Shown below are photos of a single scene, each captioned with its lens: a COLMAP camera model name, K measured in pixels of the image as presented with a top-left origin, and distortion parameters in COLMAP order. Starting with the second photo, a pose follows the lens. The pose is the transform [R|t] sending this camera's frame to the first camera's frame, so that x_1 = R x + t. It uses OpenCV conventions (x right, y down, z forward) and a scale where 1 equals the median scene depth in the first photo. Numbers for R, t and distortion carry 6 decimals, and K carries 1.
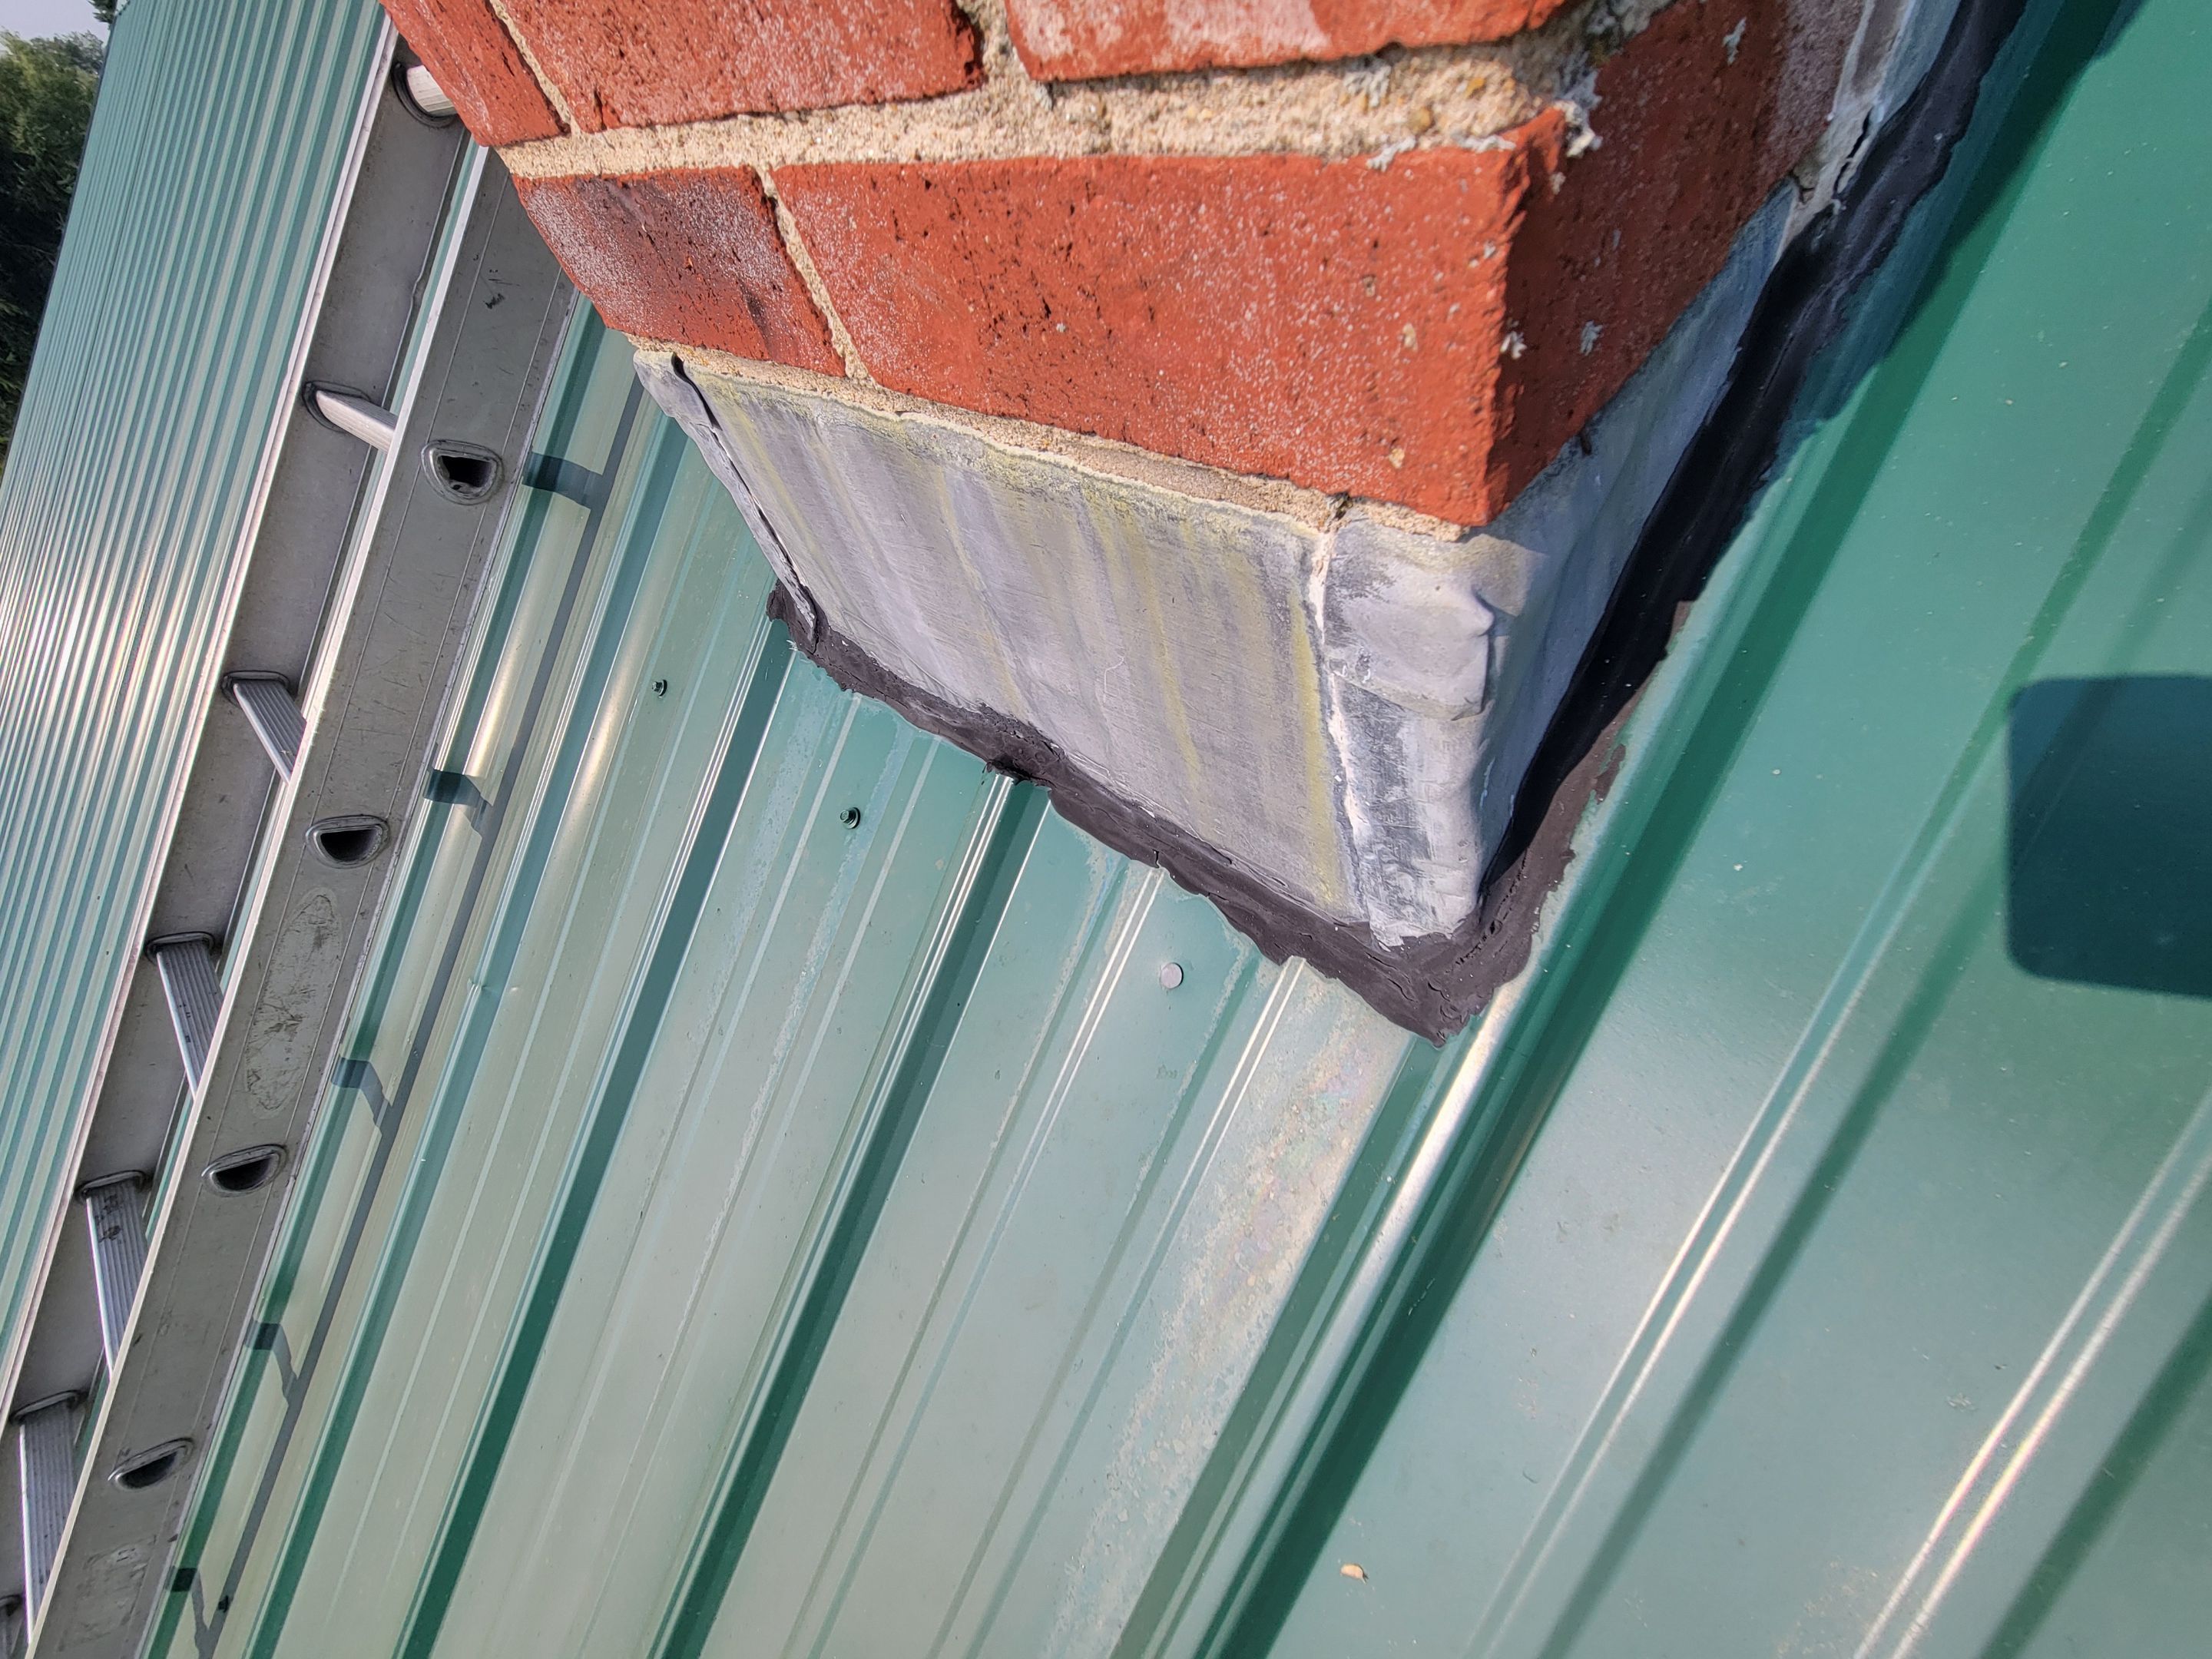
lens RADIAL K [[890.5, 0, 1107.5], [0, 890.5, 800.1], [0, 0, 1]] dist [-0.001408, -0.000146]
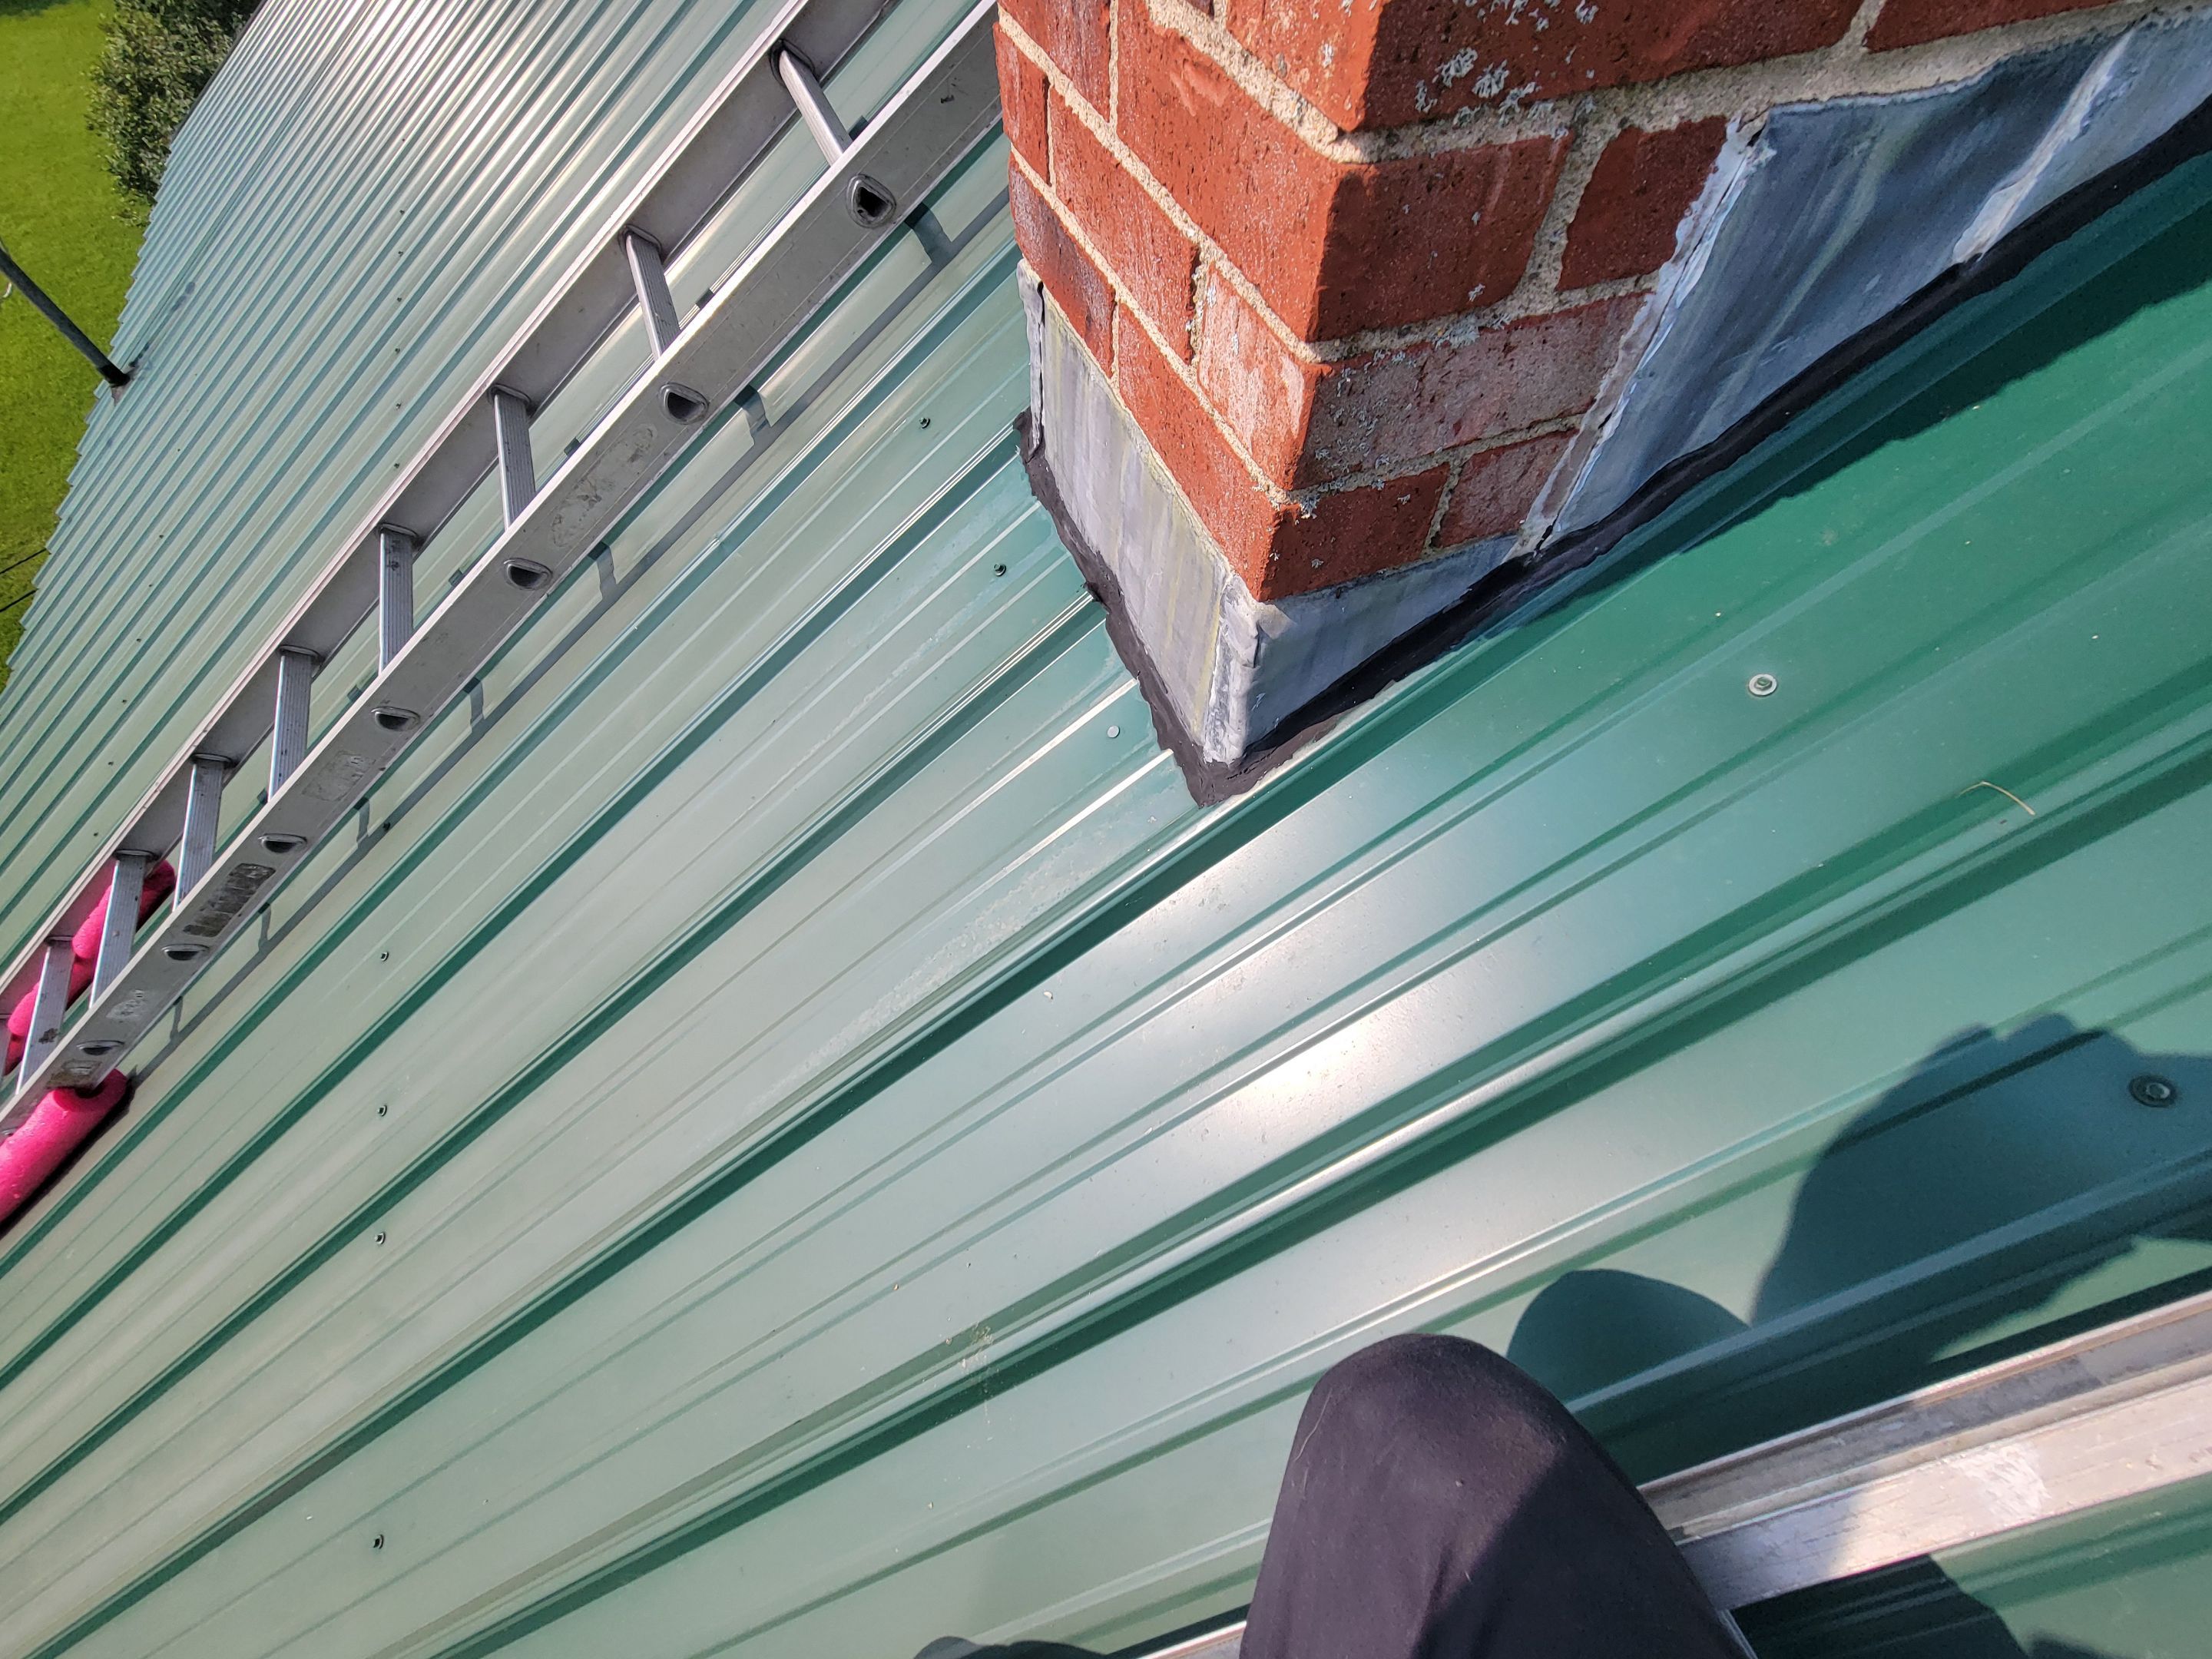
lens RADIAL K [[890.5, 0, 1109.5], [0, 890.5, 808.4], [0, 0, 1]] dist [-0.001408, -0.000146]
pose [[0.864978, 0.501781, -0.005322, 0.152243], [-0.491944, 0.850019, 0.188306, -0.018521], [0.099012, -0.160263, 0.982096, -0.869298]]
